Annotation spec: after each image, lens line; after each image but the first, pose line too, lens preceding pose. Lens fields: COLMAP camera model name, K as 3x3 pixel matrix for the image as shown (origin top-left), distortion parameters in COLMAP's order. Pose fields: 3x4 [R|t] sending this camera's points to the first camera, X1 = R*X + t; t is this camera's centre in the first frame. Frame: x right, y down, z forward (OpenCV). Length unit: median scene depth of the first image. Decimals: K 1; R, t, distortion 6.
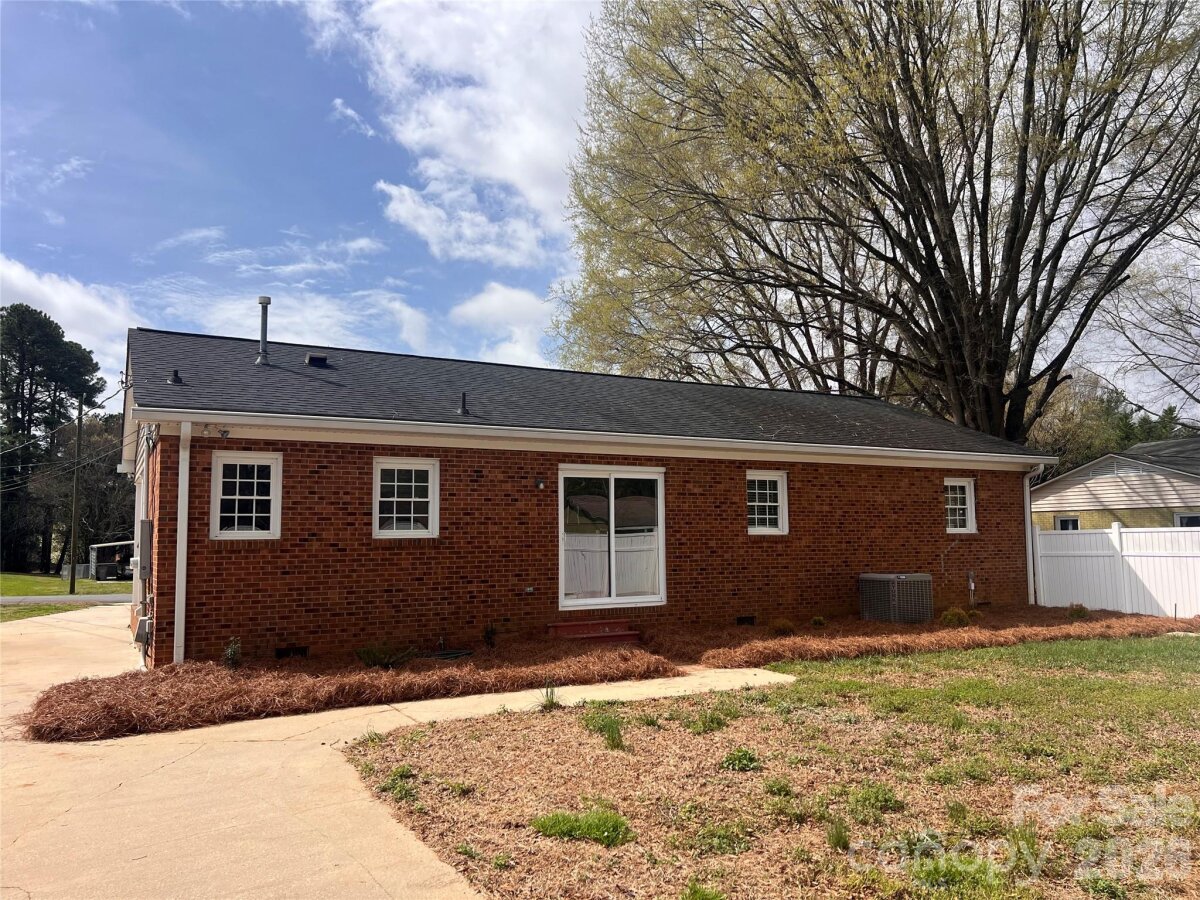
lens RADIAL K [[872.6, 0, 620.2], [0, 872.6, 463.0], [0, 0, 1]] dist [0.147716, -0.198562]
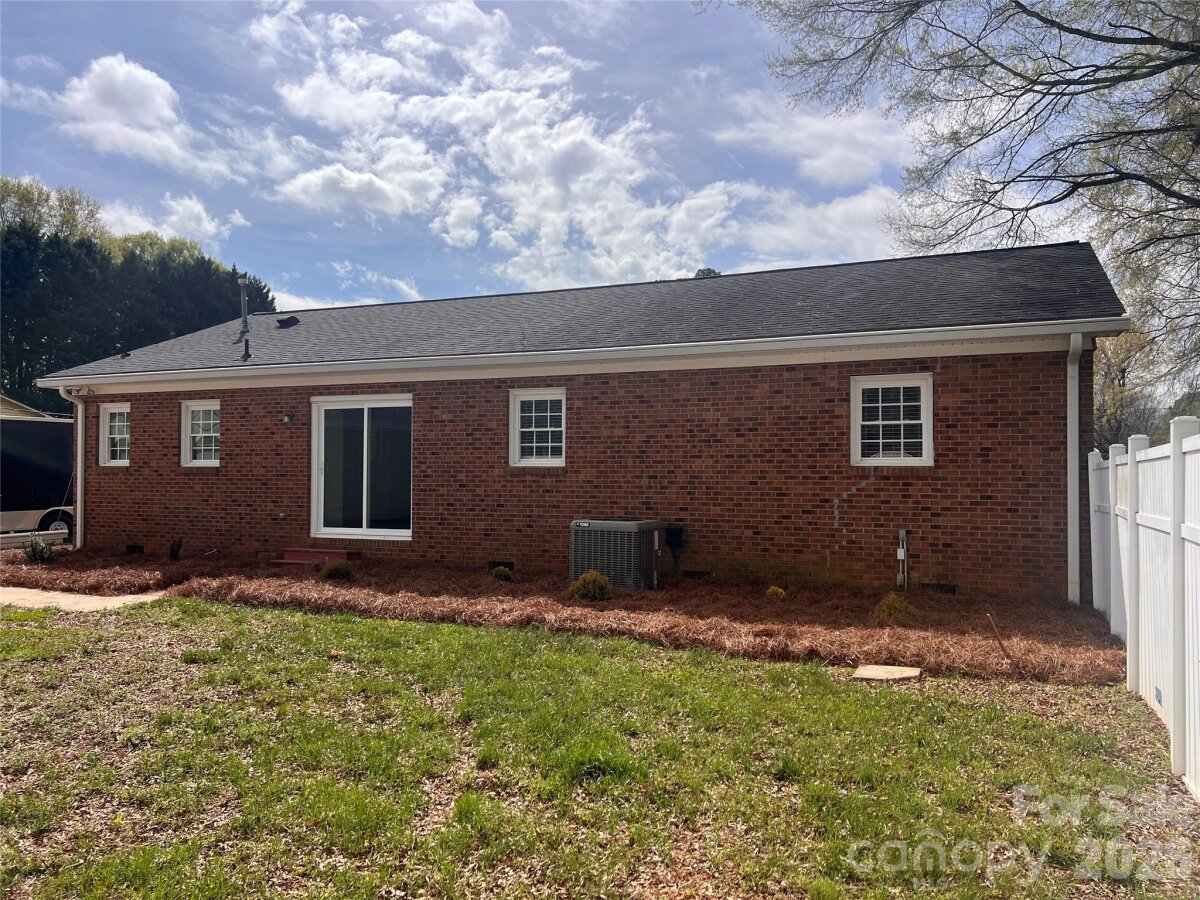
lens RADIAL K [[971.2, 0, 599.2], [0, 971.2, 467.5], [0, 0, 1]] dist [0.147681, -0.305519]
pose [[0.589282, 0.008931, -0.807878, 0.991312], [0.061684, 0.996523, 0.056010, 0.037053], [0.805569, -0.082838, 0.586682, 0.540052]]
